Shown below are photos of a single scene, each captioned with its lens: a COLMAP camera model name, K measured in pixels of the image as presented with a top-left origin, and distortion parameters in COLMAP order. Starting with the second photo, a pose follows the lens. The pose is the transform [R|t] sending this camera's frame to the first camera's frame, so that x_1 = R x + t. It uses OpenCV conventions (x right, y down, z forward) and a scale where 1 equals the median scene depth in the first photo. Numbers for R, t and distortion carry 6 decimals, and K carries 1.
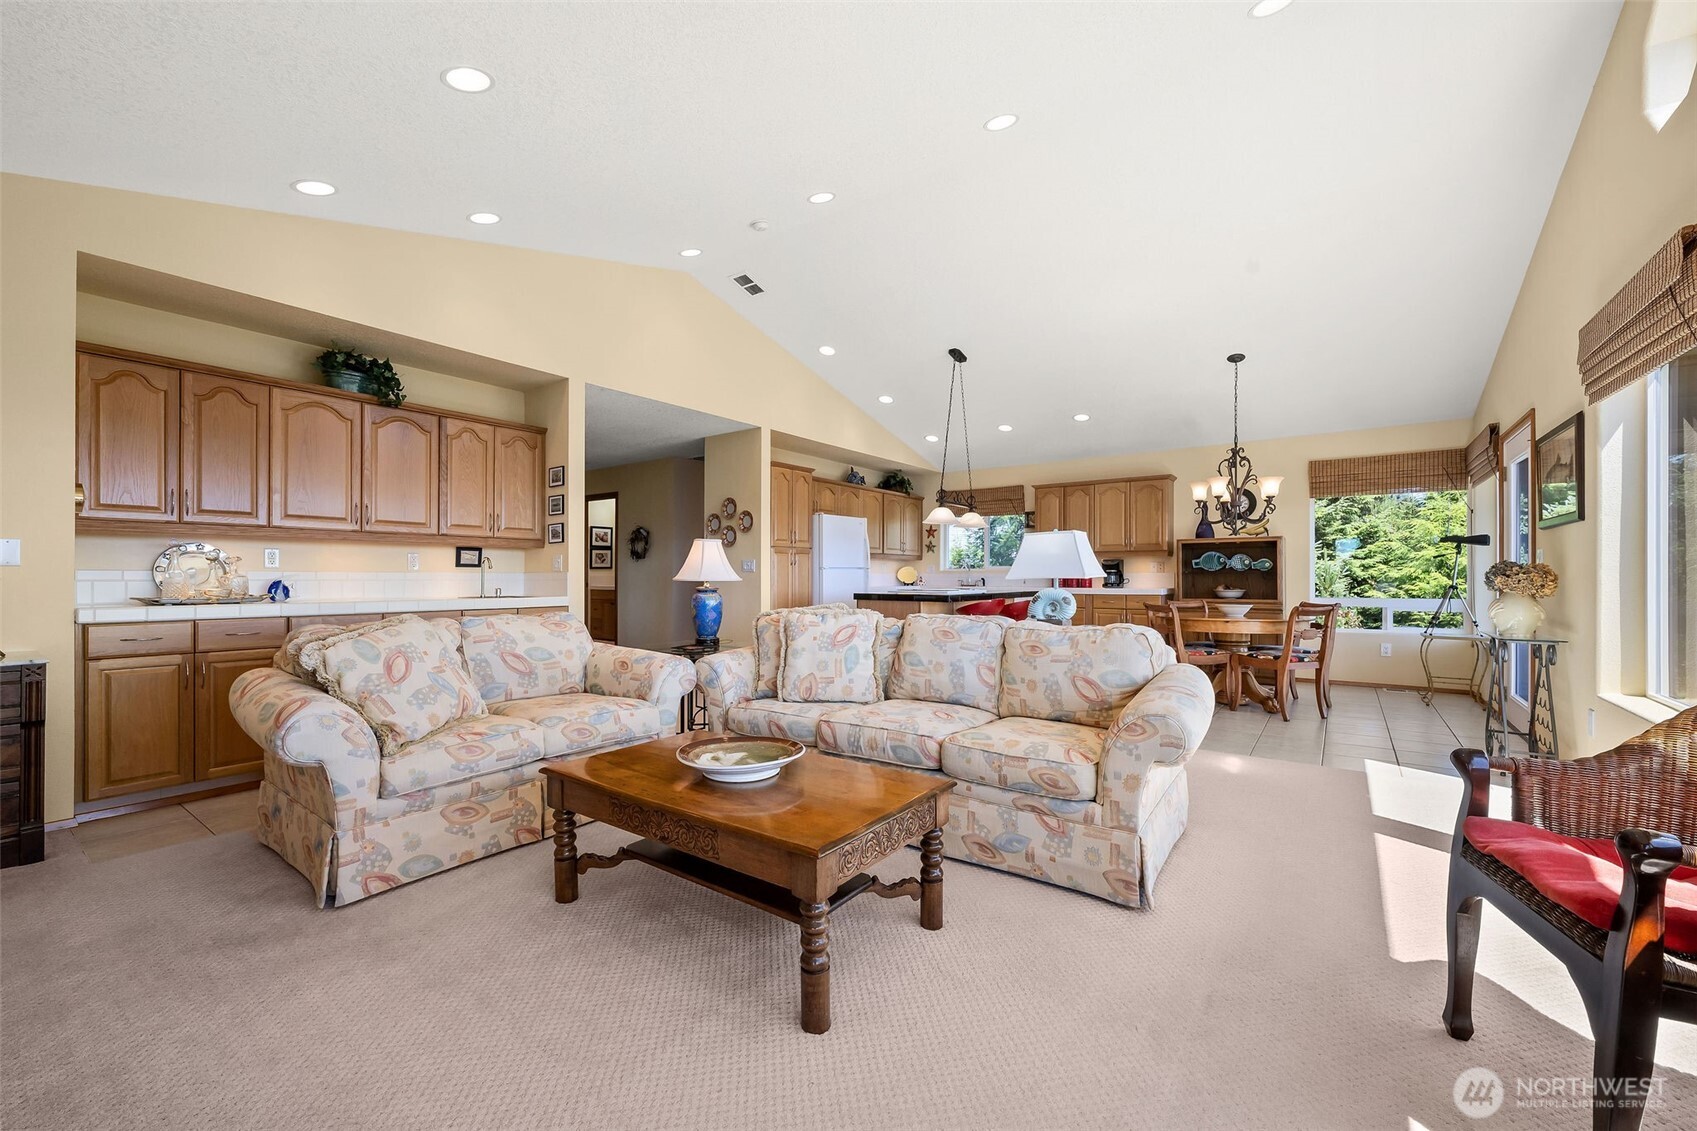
lens RADIAL K [[679.5, 0, 843.4], [0, 679.5, 577.1], [0, 0, 1]] dist [0.003557, -0.000816]
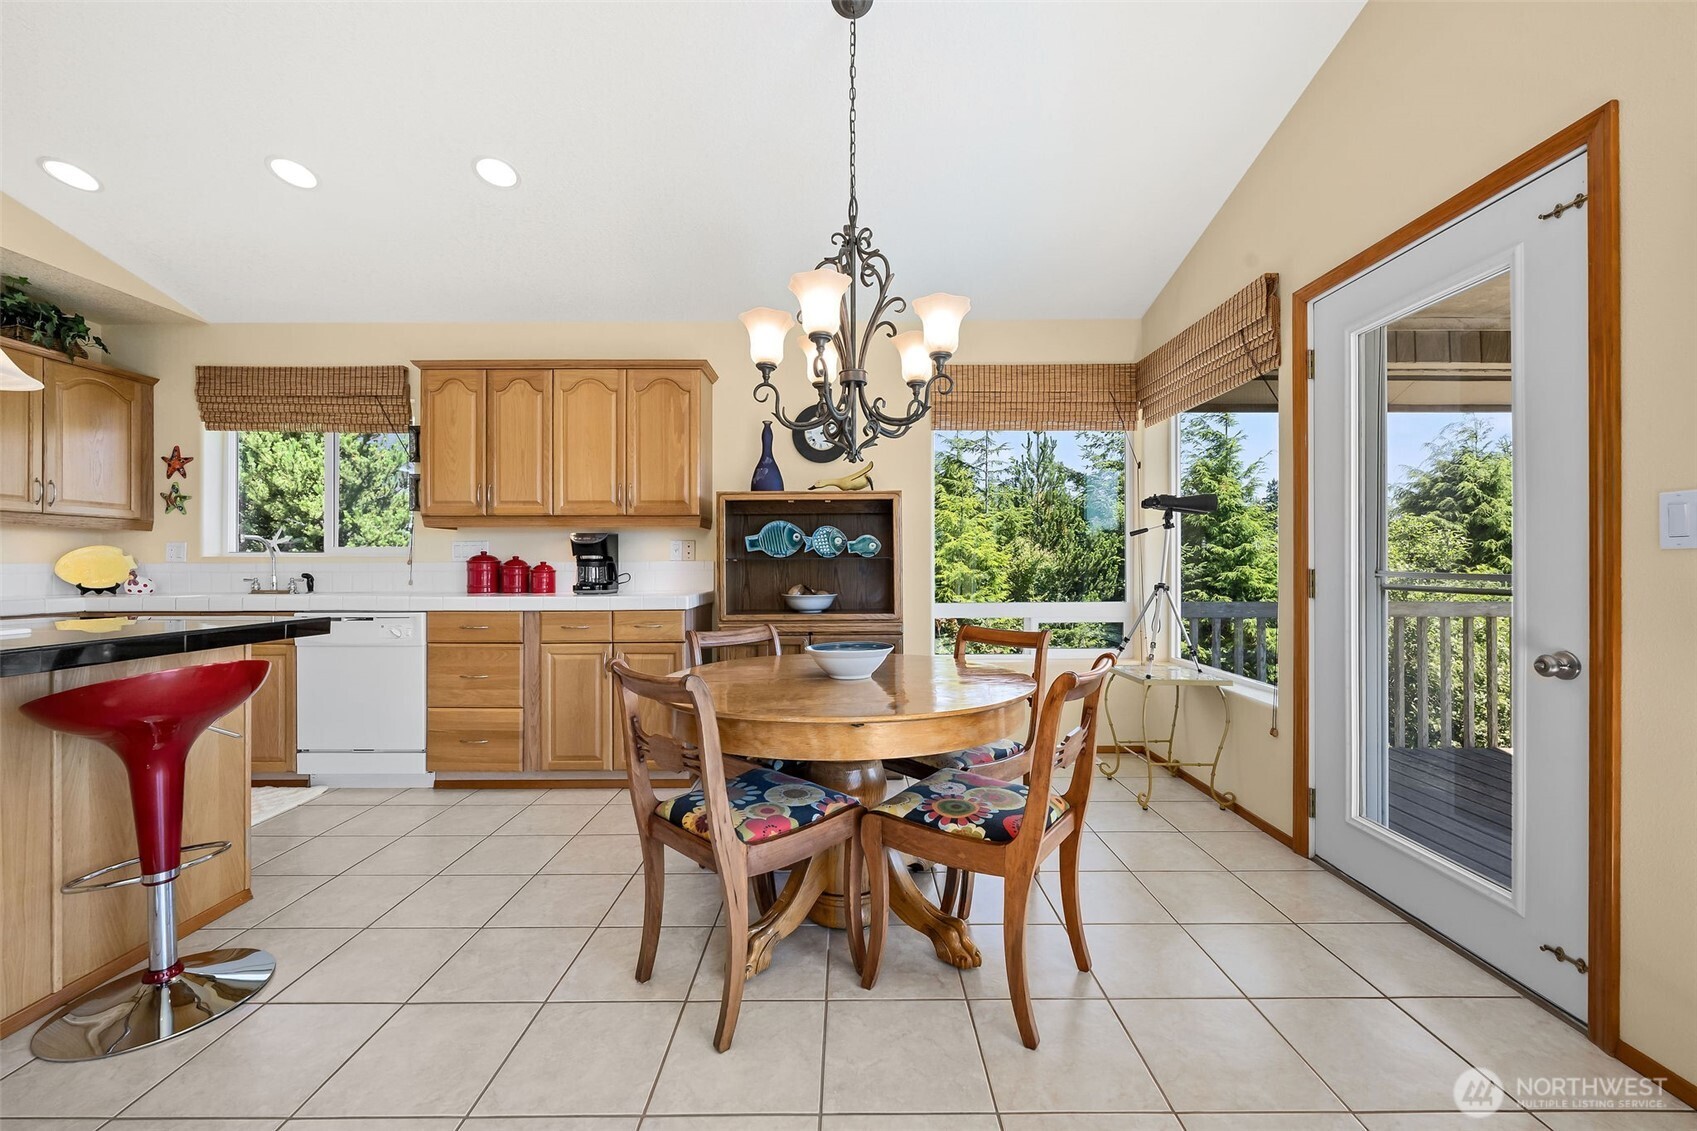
lens RADIAL K [[679.5, 0, 843.3], [0, 679.5, 565.7], [0, 0, 1]] dist [0.003557, -0.000816]
pose [[0.809412, -0.003003, 0.587234, 0.281188], [0.003484, 0.999994, 0.000312, -0.003191], [-0.587231, 0.001793, 0.809418, 0.559796]]
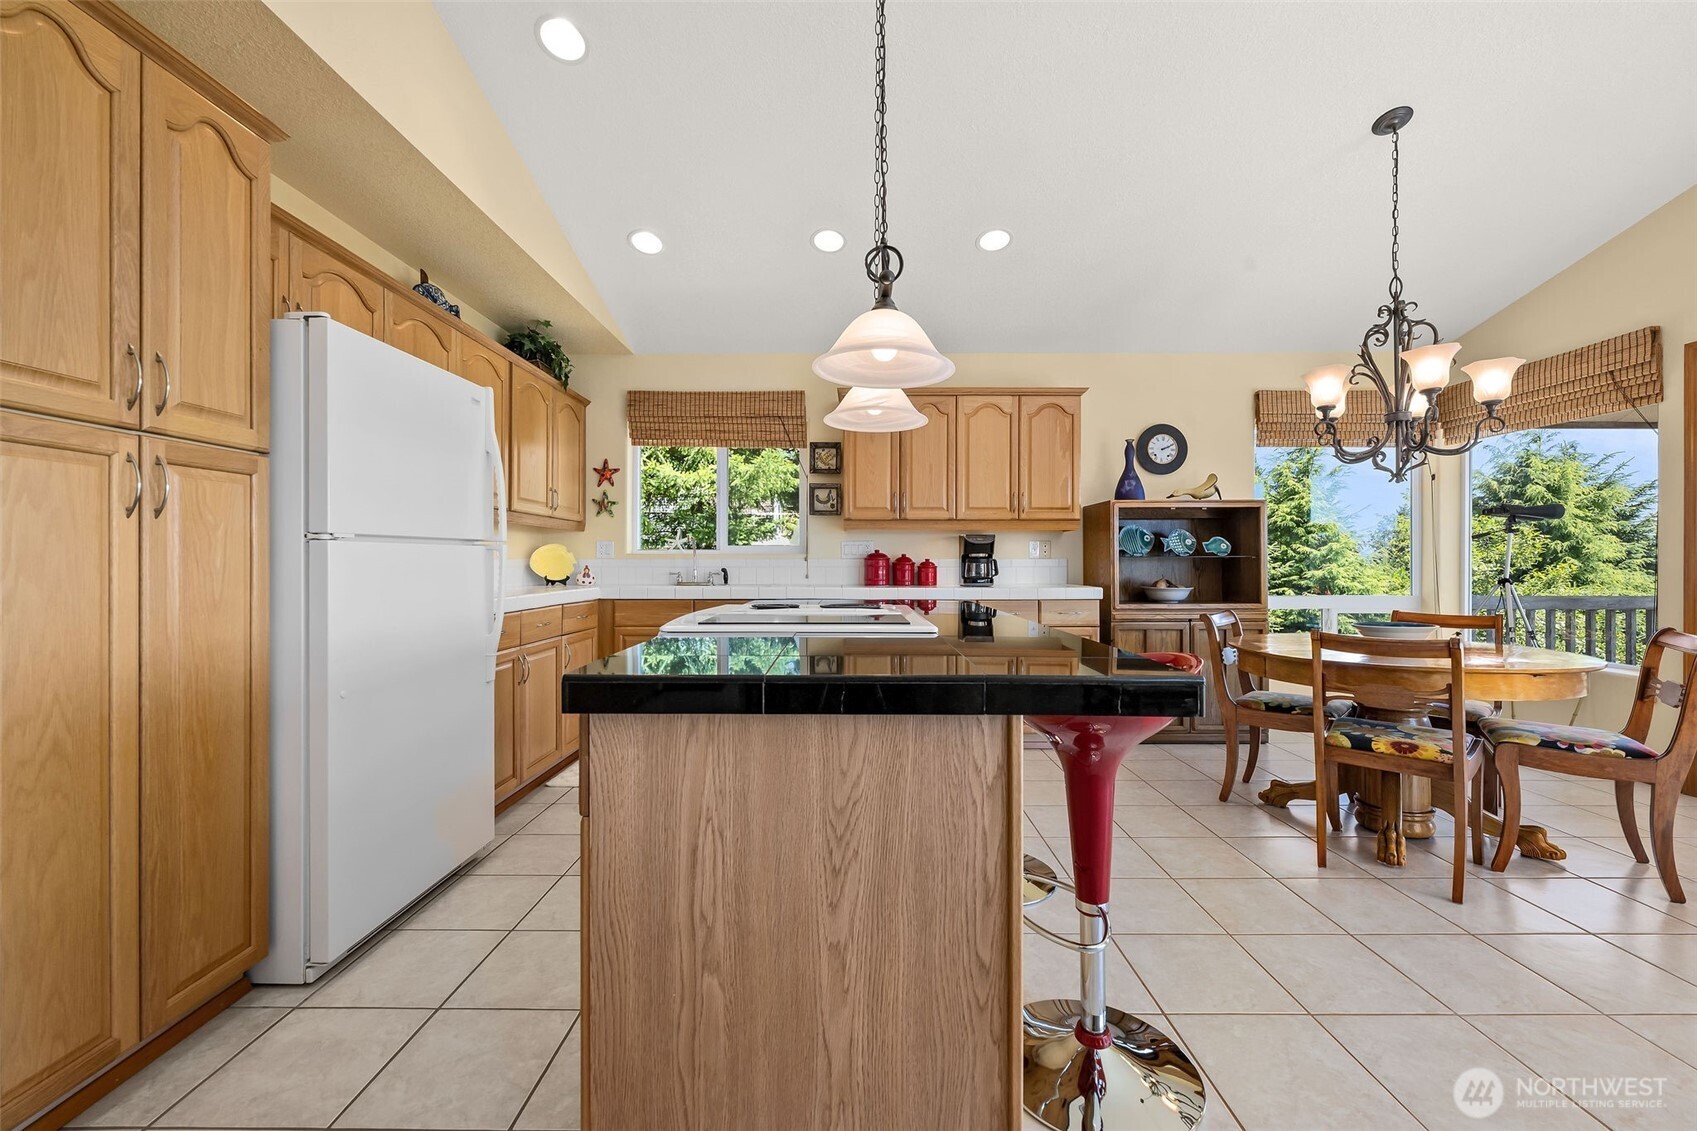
lens RADIAL K [[679.5, 0, 843.7], [0, 679.5, 566.7], [0, 0, 1]] dist [0.003557, -0.000816]
pose [[0.812252, -0.002728, 0.583300, -0.020939], [0.000063, 0.999989, 0.004589, -0.002679], [-0.583307, -0.003691, 0.812244, 0.667641]]
